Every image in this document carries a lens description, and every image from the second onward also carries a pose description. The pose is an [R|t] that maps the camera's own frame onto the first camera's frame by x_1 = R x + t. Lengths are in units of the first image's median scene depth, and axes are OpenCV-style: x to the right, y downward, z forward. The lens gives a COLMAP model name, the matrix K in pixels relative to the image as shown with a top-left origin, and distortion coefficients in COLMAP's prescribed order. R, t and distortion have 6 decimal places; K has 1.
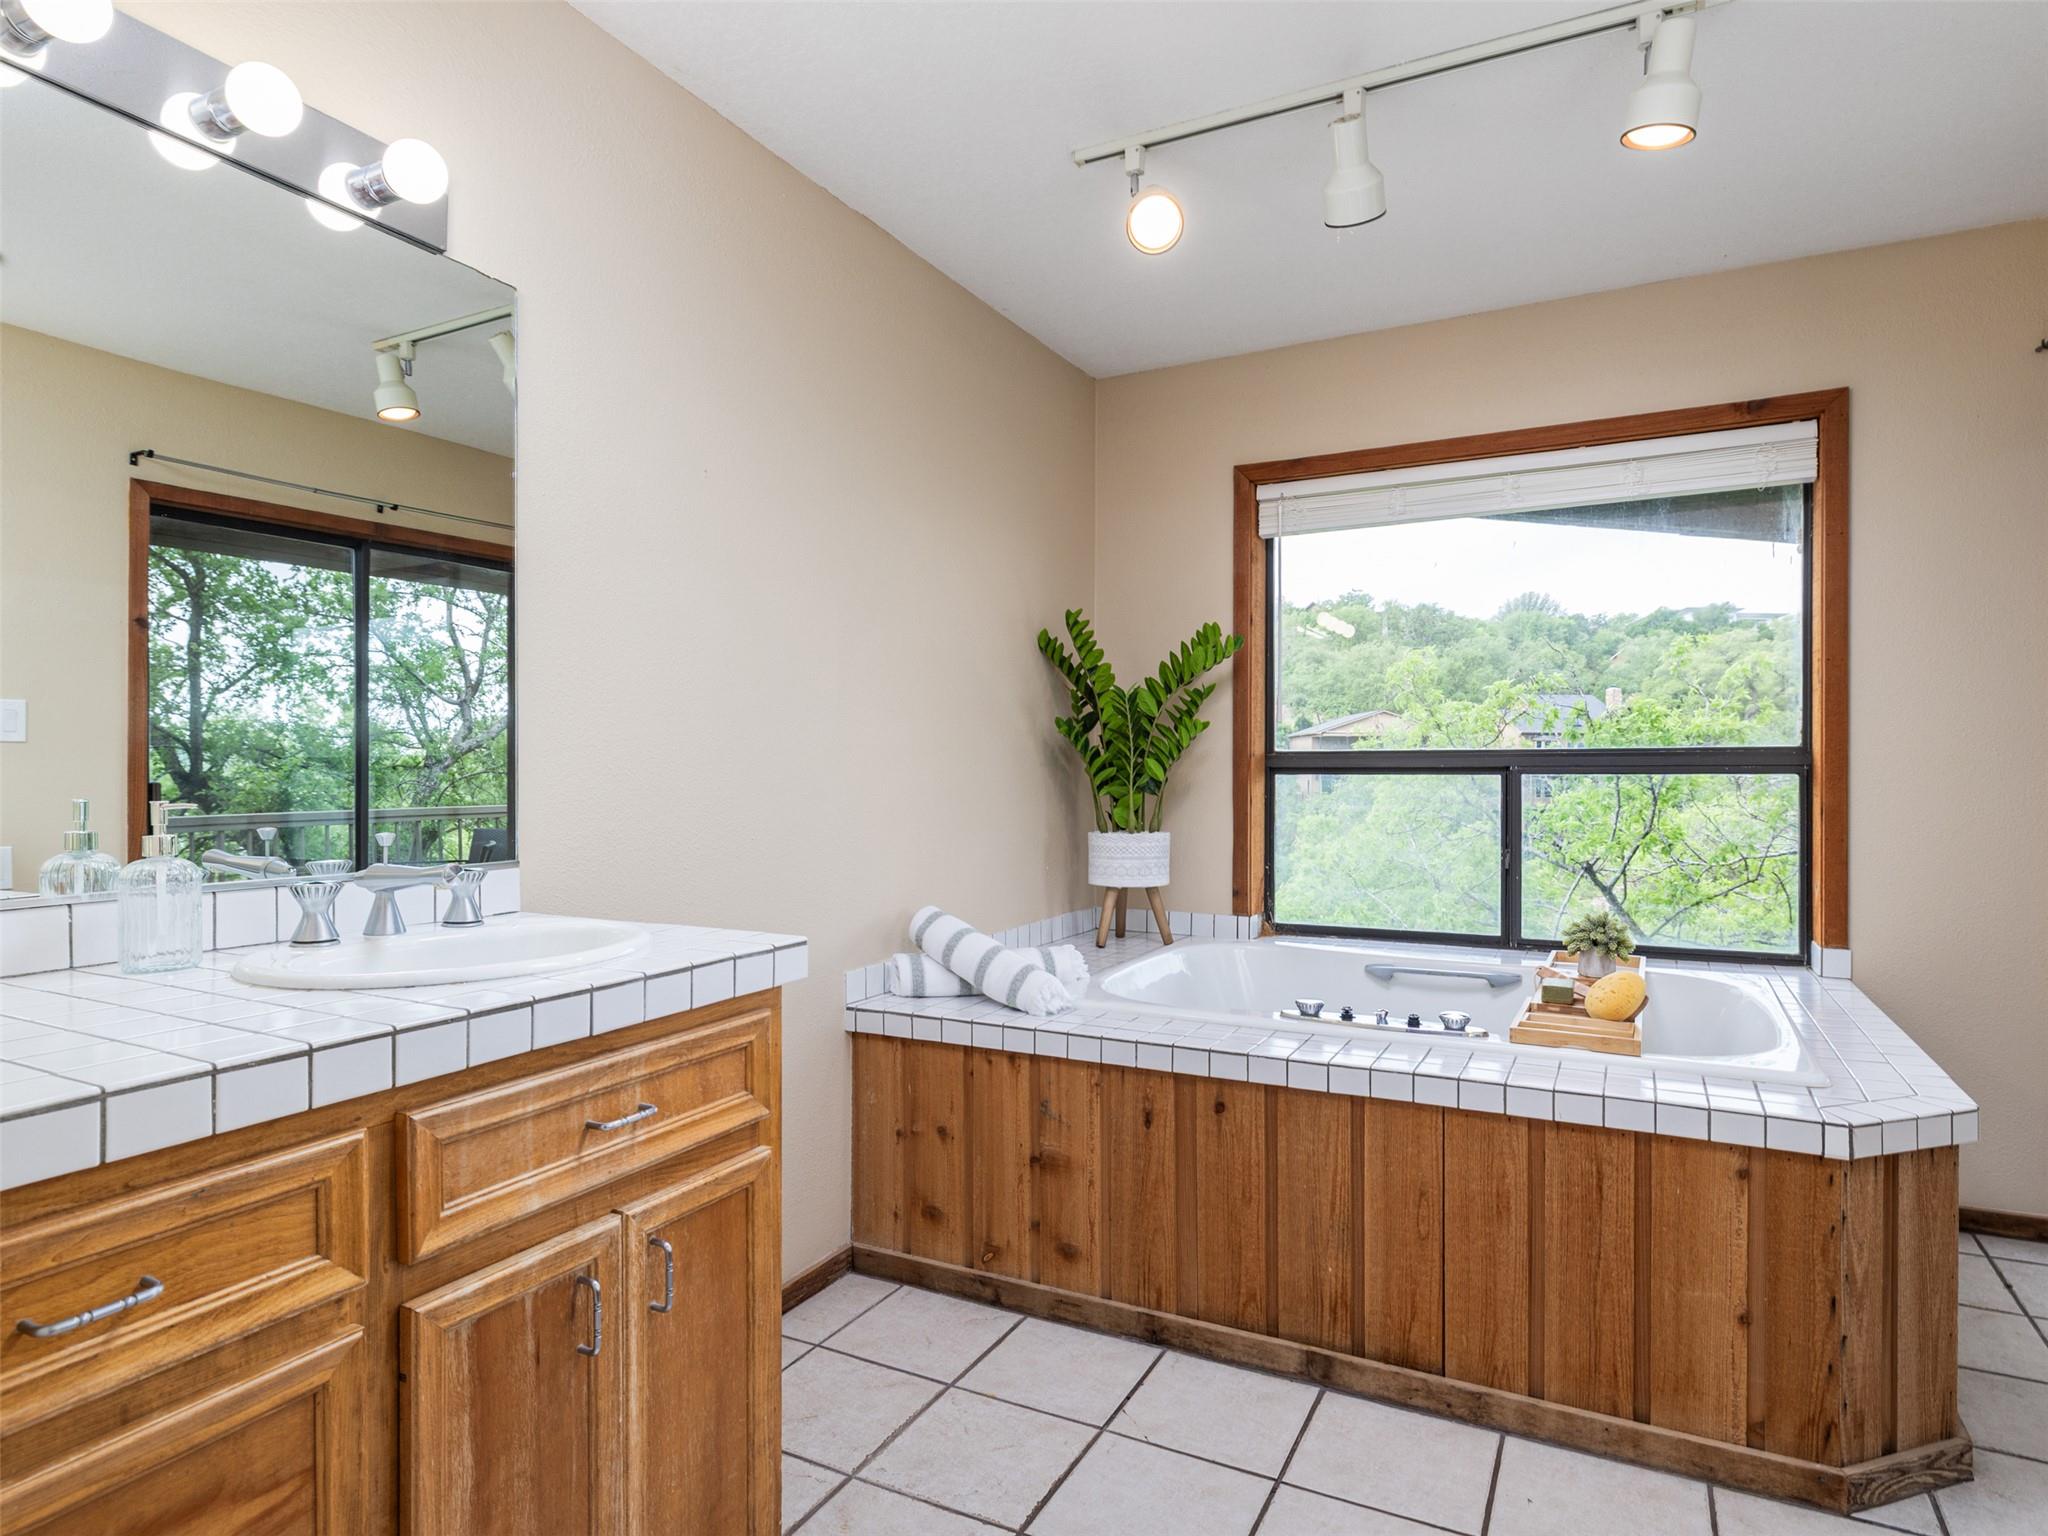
lens RADIAL K [[1165.2, 0, 1024.0], [0, 1165.2, 768.0], [0, 0, 1]] dist [-0.010457, 0.004532]
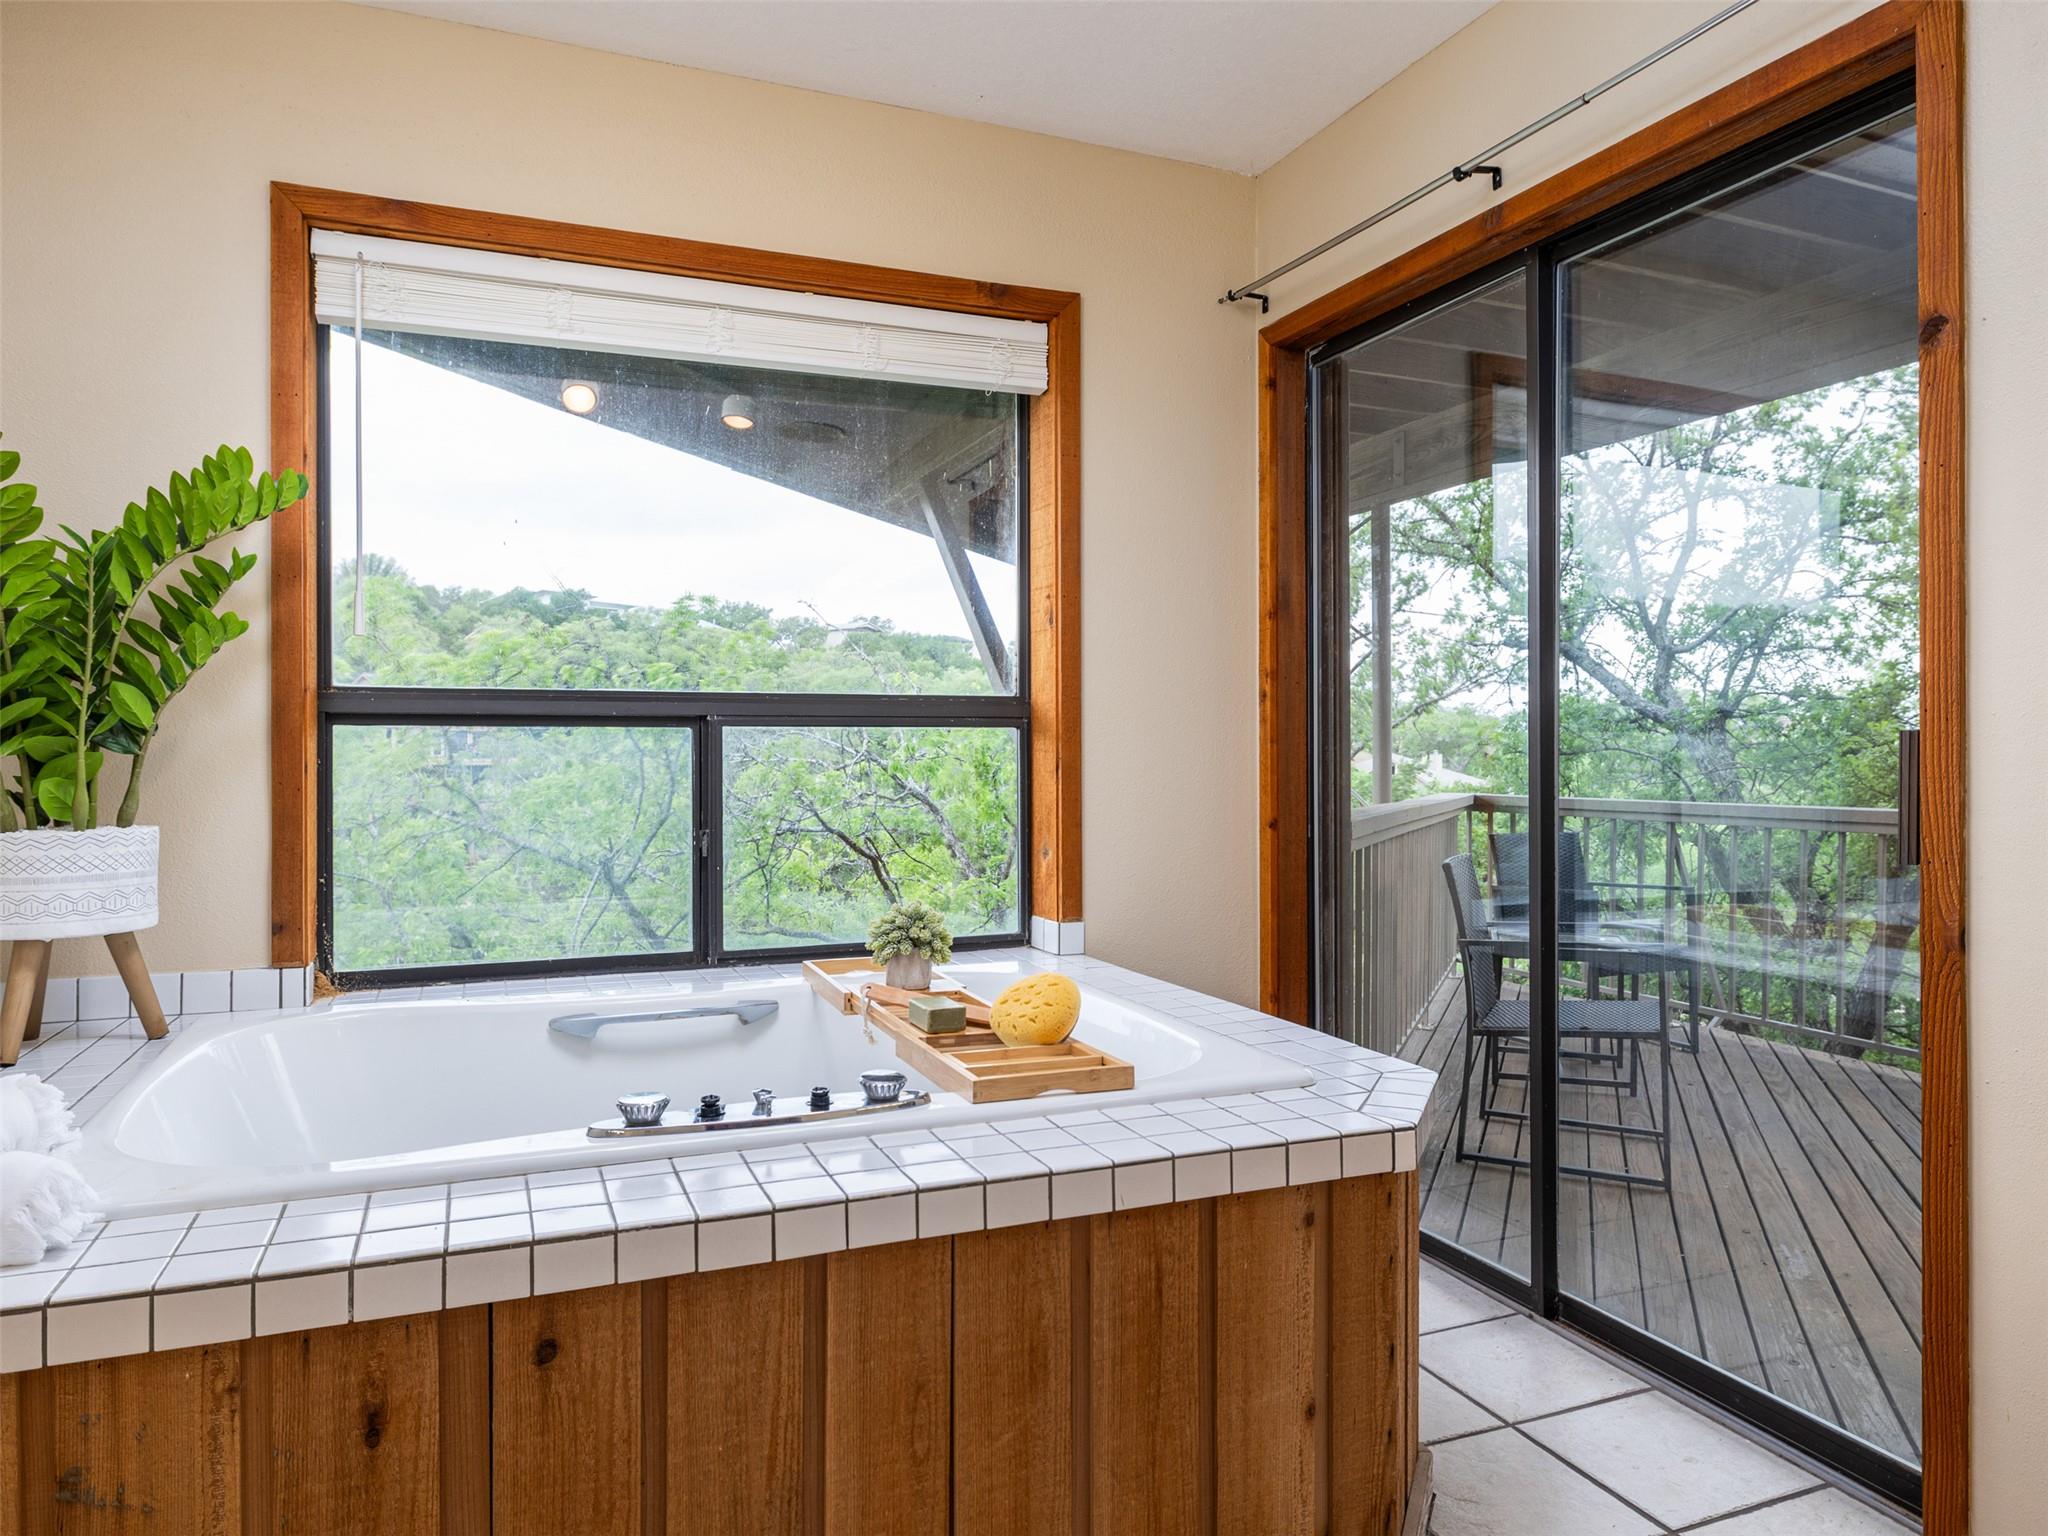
lens RADIAL K [[1329.3, 0, 1034.0], [0, 1329.3, 759.4], [0, 0, 1]] dist [0.001940, -0.001670]
pose [[0.641036, -0.001952, 0.767508, -0.132526], [0.003059, 0.999995, -0.000011, 0.041290], [-0.767505, 0.002355, 0.641039, 0.482991]]
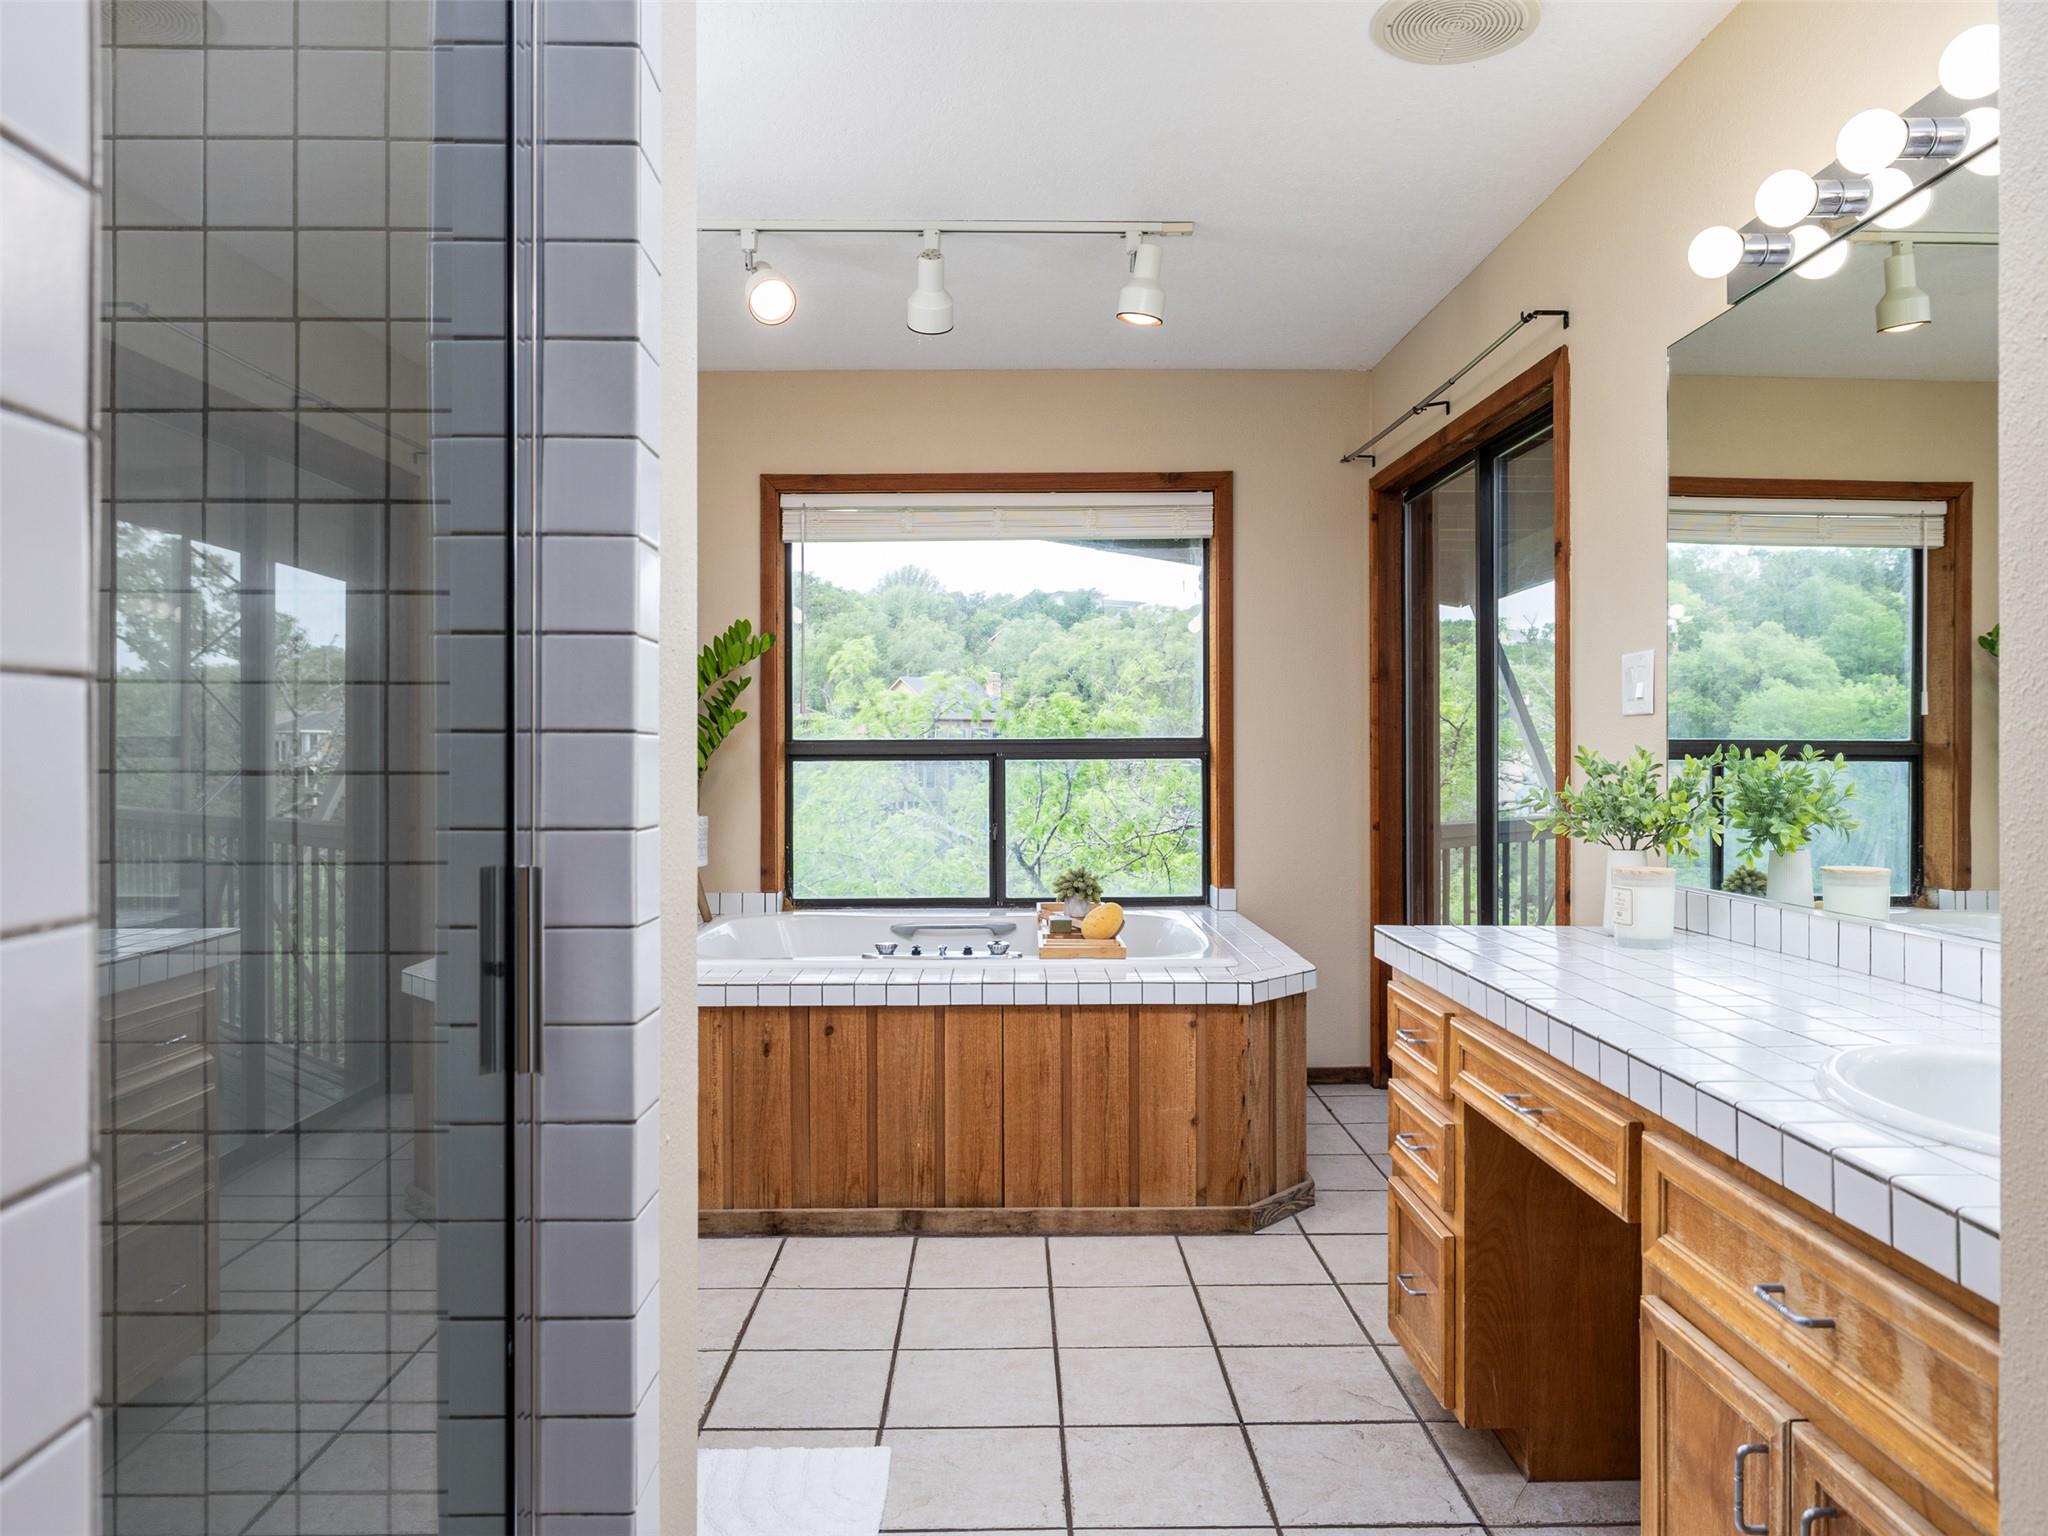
lens RADIAL K [[1387.8, 0, 1031.0], [0, 1387.8, 741.9], [0, 0, 1]] dist [-0.004681, -0.000429]
pose [[0.877801, 0.001984, 0.479022, -0.349778], [0.003531, 0.999937, -0.010611, 0.003698], [-0.479013, 0.011006, 0.877739, -0.393566]]
